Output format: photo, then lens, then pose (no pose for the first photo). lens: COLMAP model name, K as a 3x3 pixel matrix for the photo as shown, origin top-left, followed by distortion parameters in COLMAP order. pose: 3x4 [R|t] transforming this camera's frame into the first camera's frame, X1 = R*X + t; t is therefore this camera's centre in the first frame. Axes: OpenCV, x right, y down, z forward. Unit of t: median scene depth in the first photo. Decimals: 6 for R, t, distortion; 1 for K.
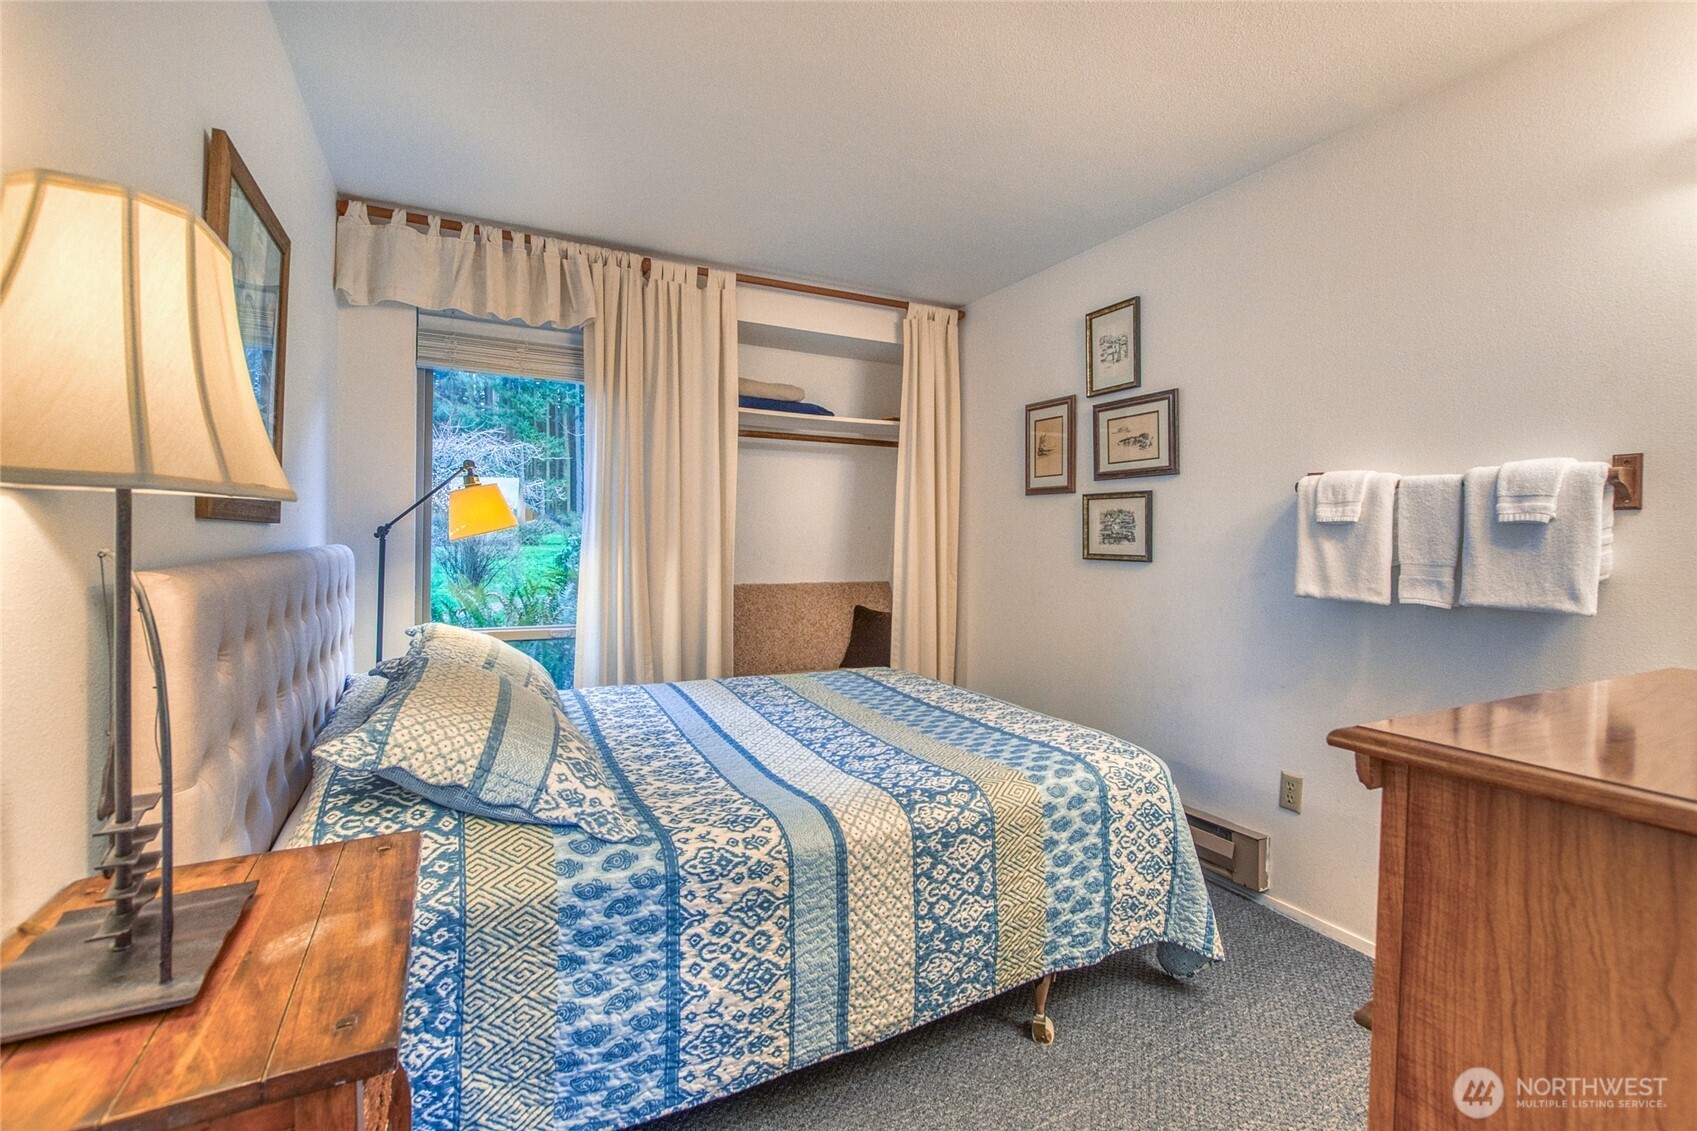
lens RADIAL K [[748.8, 0, 858.0], [0, 748.8, 532.2], [0, 0, 1]] dist [-0.022280, 0.003558]
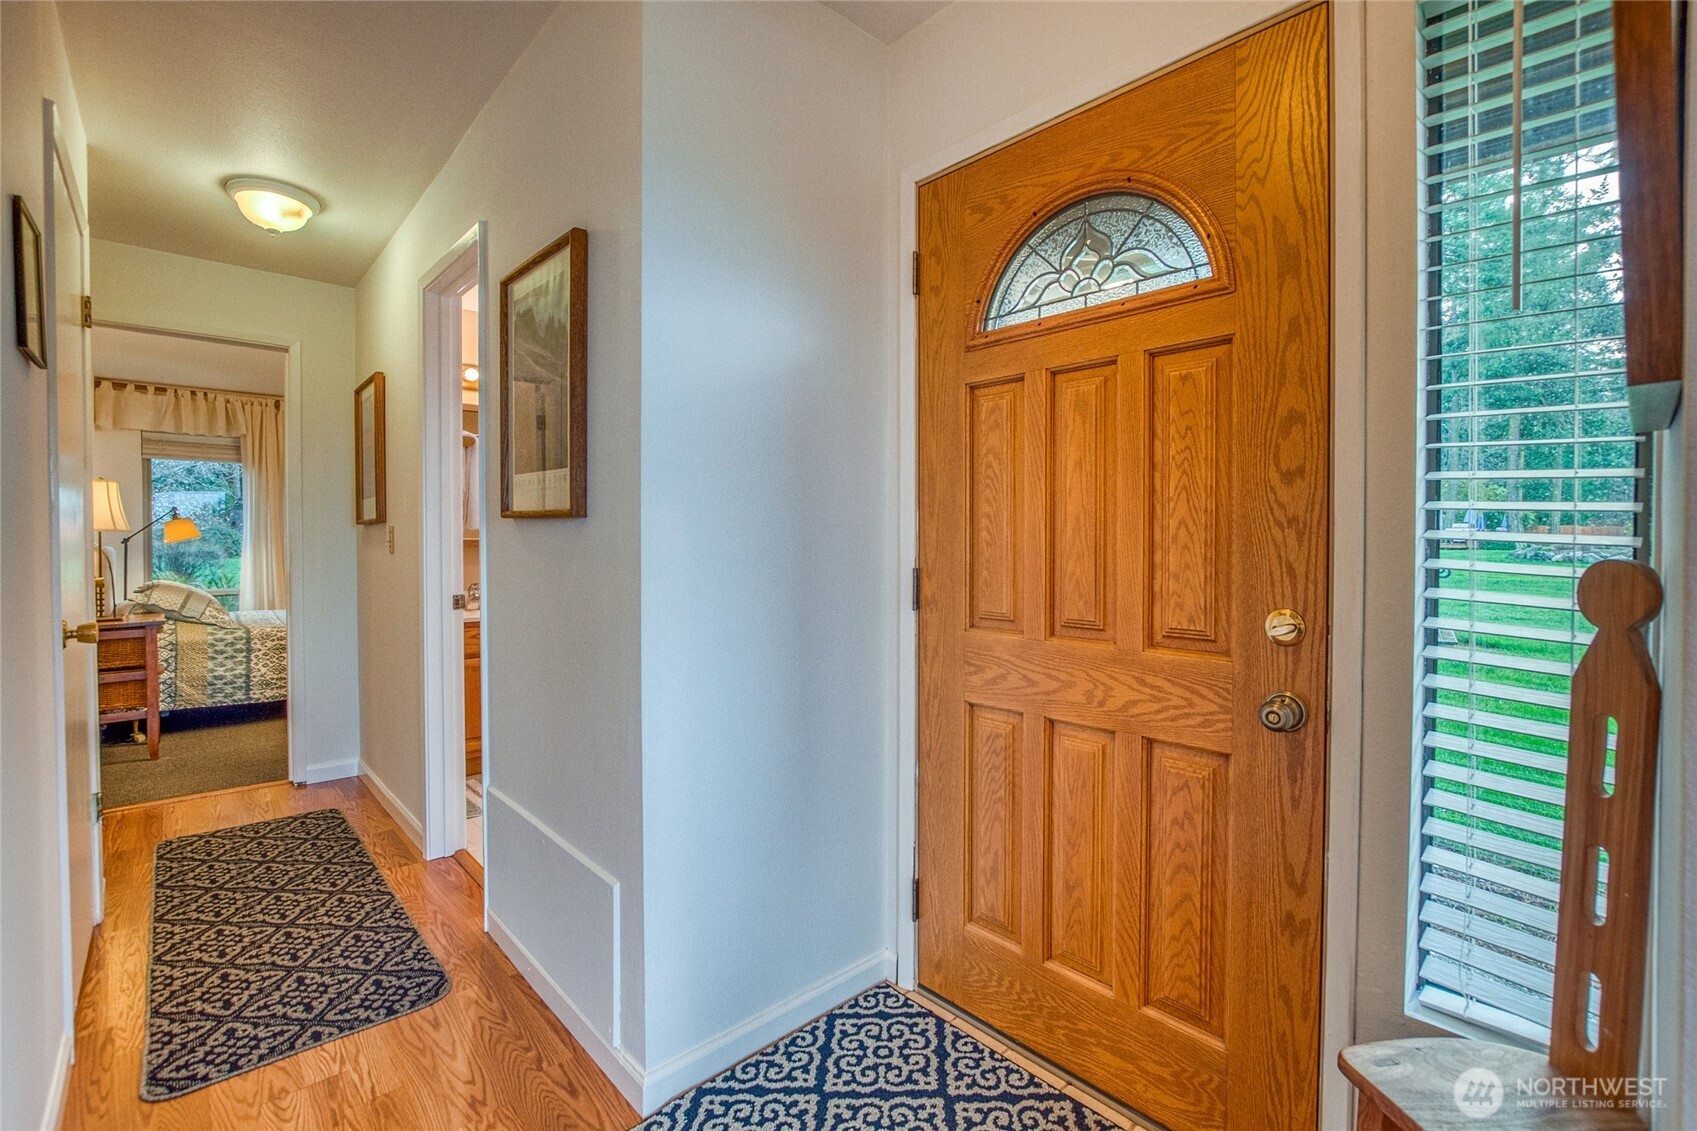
lens RADIAL K [[748.8, 0, 852.6], [0, 748.8, 550.7], [0, 0, 1]] dist [-0.022280, 0.003558]
pose [[0.965091, -0.016948, 0.261366, 1.359062], [0.013284, 0.999787, 0.015780, 0.037758], [-0.261578, -0.011757, 0.965111, -2.630511]]
